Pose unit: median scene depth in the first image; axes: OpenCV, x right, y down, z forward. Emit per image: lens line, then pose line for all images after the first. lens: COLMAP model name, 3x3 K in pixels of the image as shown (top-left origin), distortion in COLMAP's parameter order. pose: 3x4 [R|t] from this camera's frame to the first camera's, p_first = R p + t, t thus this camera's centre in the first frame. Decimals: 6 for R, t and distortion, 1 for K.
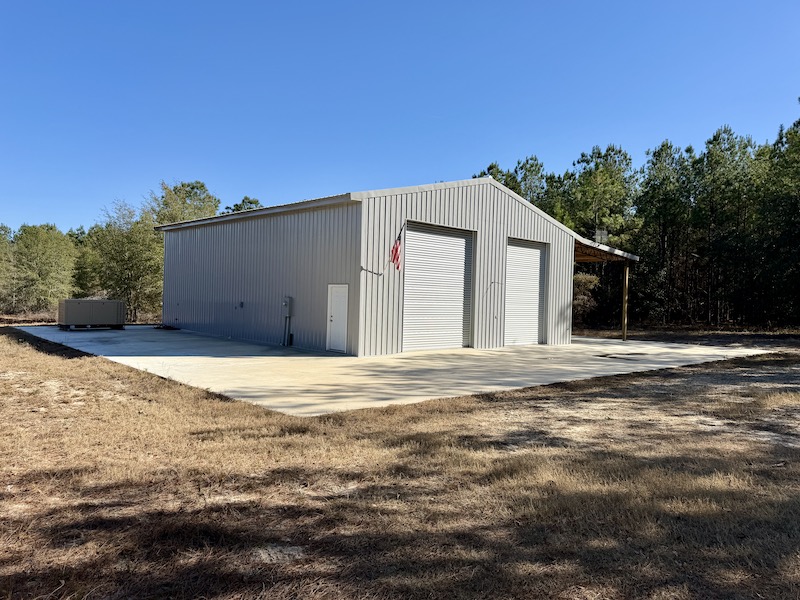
lens RADIAL K [[569.9, 0, 400.4], [0, 569.9, 301.1], [0, 0, 1]] dist [0.060380, -0.070445]
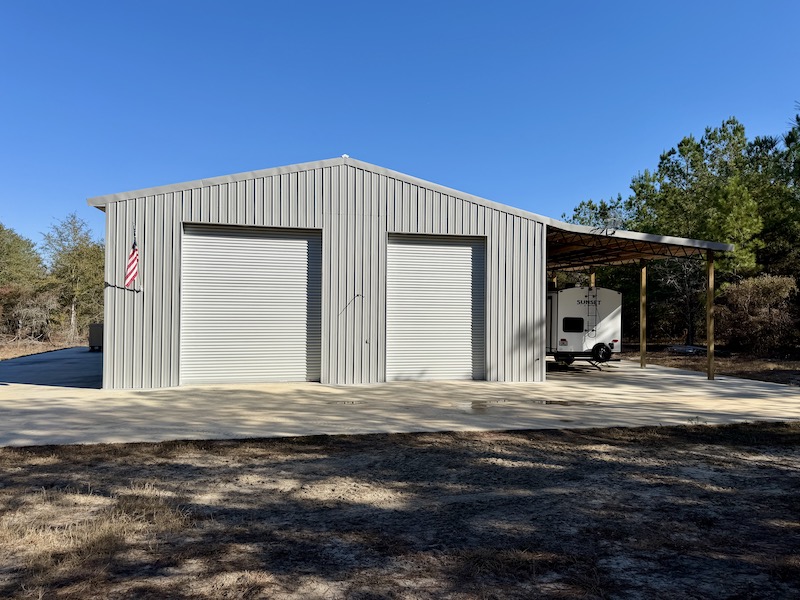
lens RADIAL K [[569.9, 0, 397.2], [0, 569.9, 303.0], [0, 0, 1]] dist [0.060380, -0.070445]
pose [[0.854211, -0.028397, -0.519150, 0.572066], [0.012613, 0.999345, -0.033910, 0.003641], [0.519773, 0.022419, 0.854010, 0.377234]]
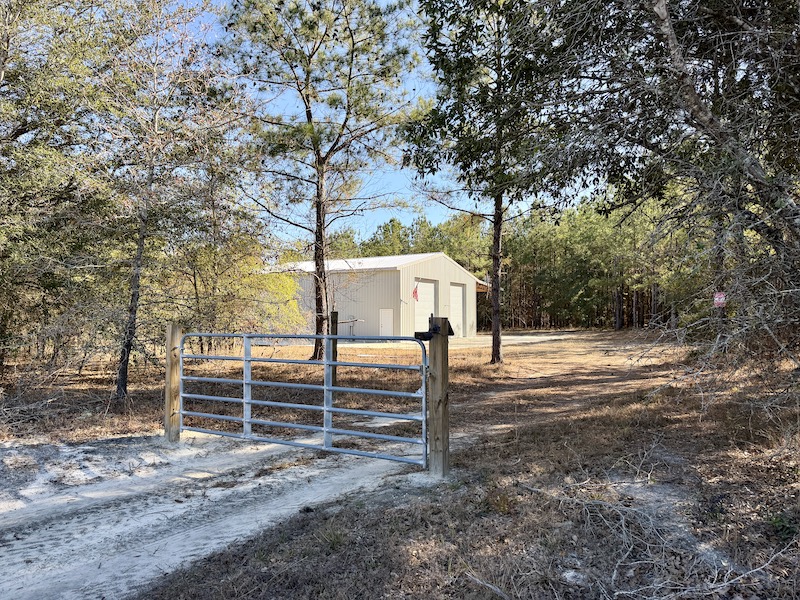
lens RADIAL K [[569.9, 0, 399.2], [0, 569.9, 300.7], [0, 0, 1]] dist [0.060380, -0.070445]
pose [[0.963020, -0.017603, 0.268854, -0.500287], [0.027063, 0.999137, -0.031519, 0.009164], [-0.268067, 0.037629, 0.962665, -0.818587]]
